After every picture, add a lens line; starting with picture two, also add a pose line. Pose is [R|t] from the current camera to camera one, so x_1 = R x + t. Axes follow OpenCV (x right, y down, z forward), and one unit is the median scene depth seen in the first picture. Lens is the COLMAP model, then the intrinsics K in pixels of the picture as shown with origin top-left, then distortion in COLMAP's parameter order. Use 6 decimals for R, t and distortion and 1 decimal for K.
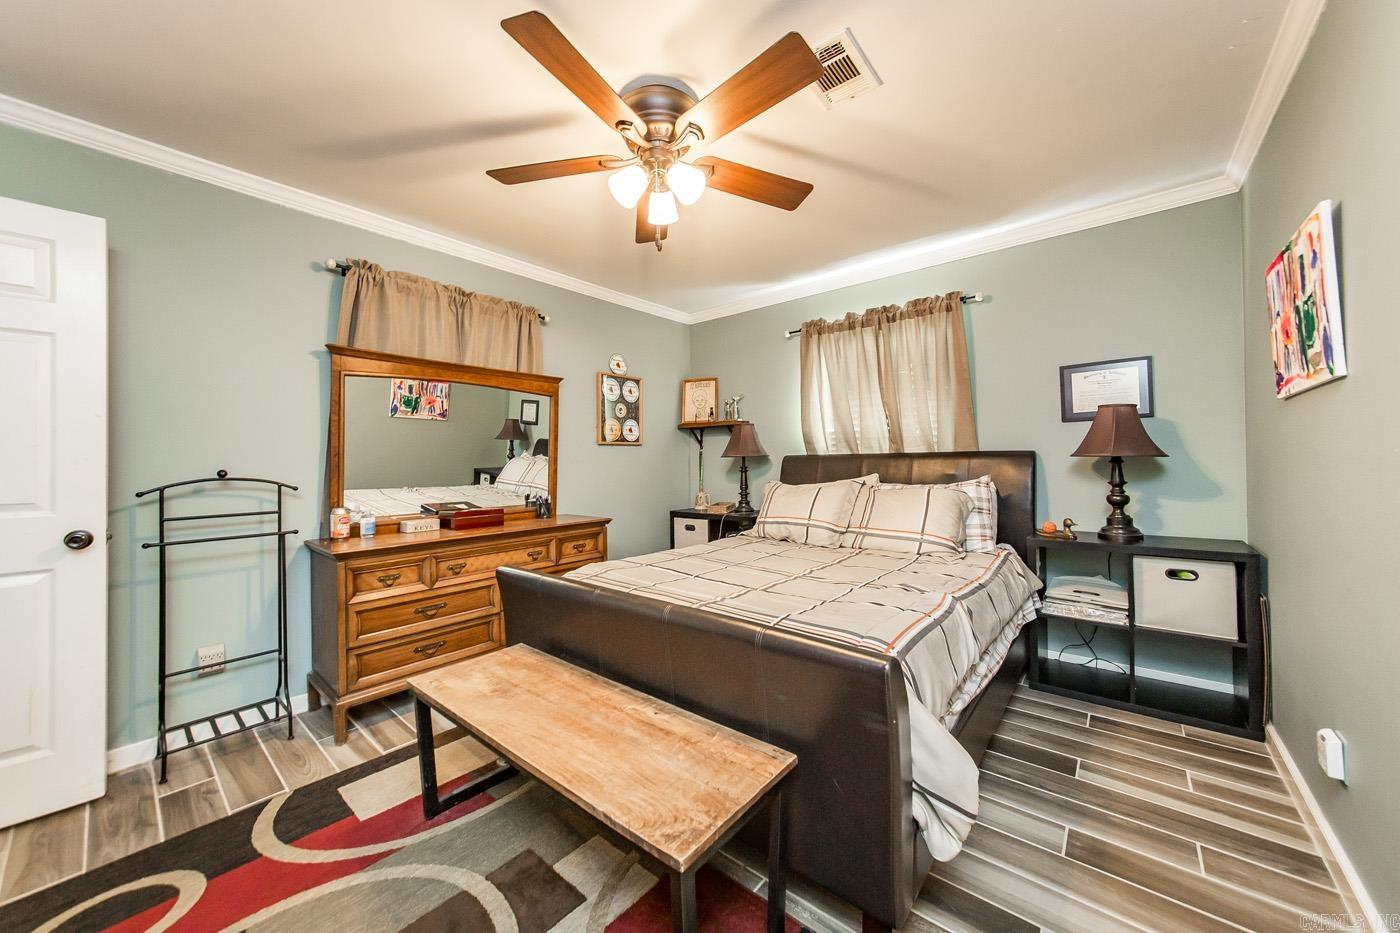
lens RADIAL K [[492.9, 0, 699.0], [0, 492.9, 461.5], [0, 0, 1]] dist [0.001215, 0.000112]
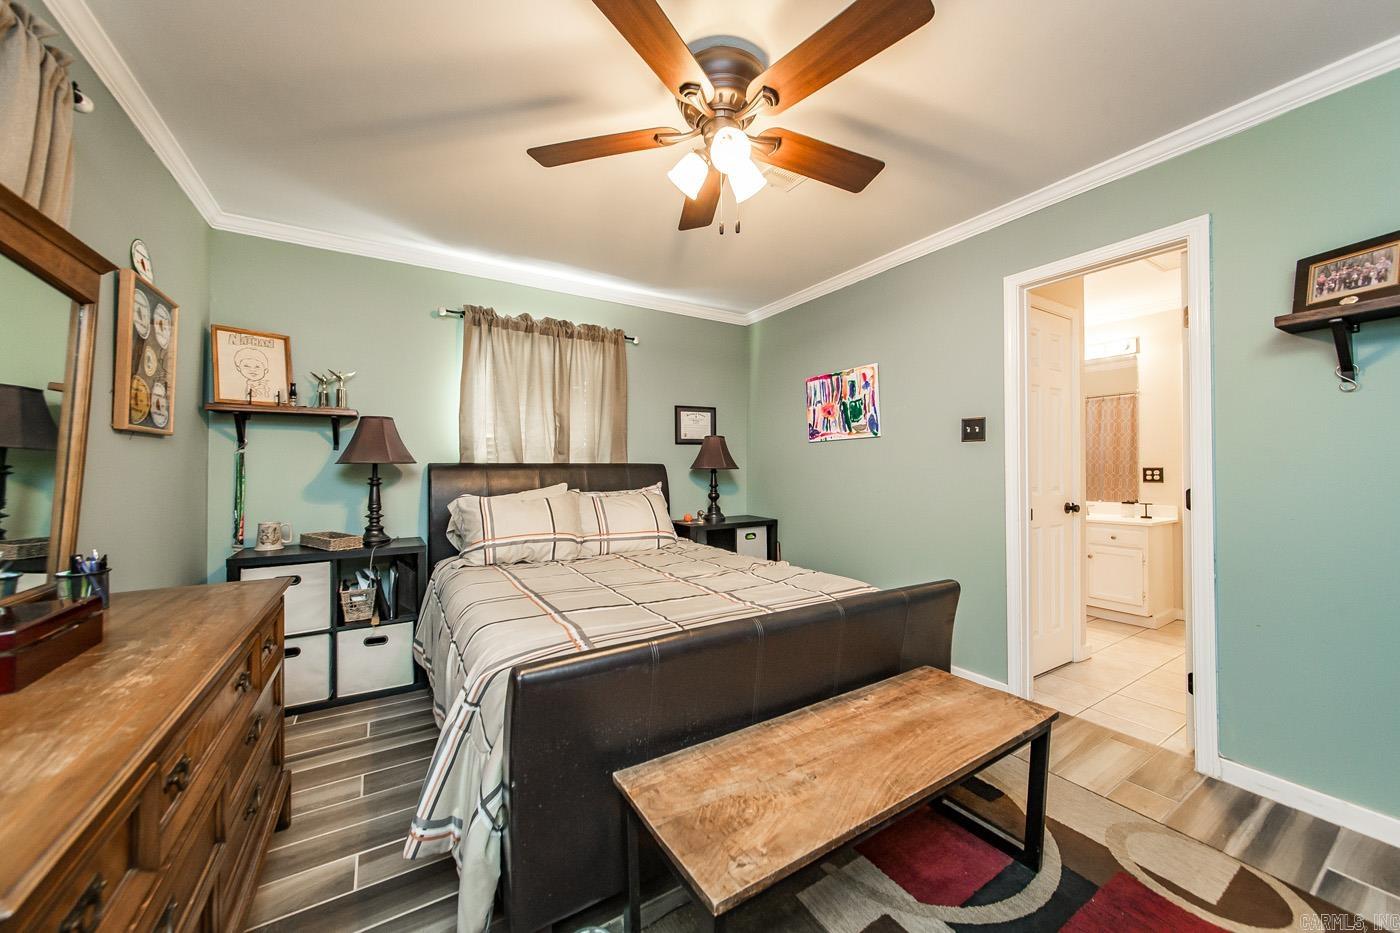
lens RADIAL K [[493.8, 0, 692.2], [0, 493.8, 468.4], [0, 0, 1]] dist [0.000258, 0.000013]
pose [[0.332416, 0.013691, 0.943033, -0.596841], [-0.000177, 0.999896, -0.014454, 0.010224], [-0.943133, 0.004638, 0.332384, 0.480812]]
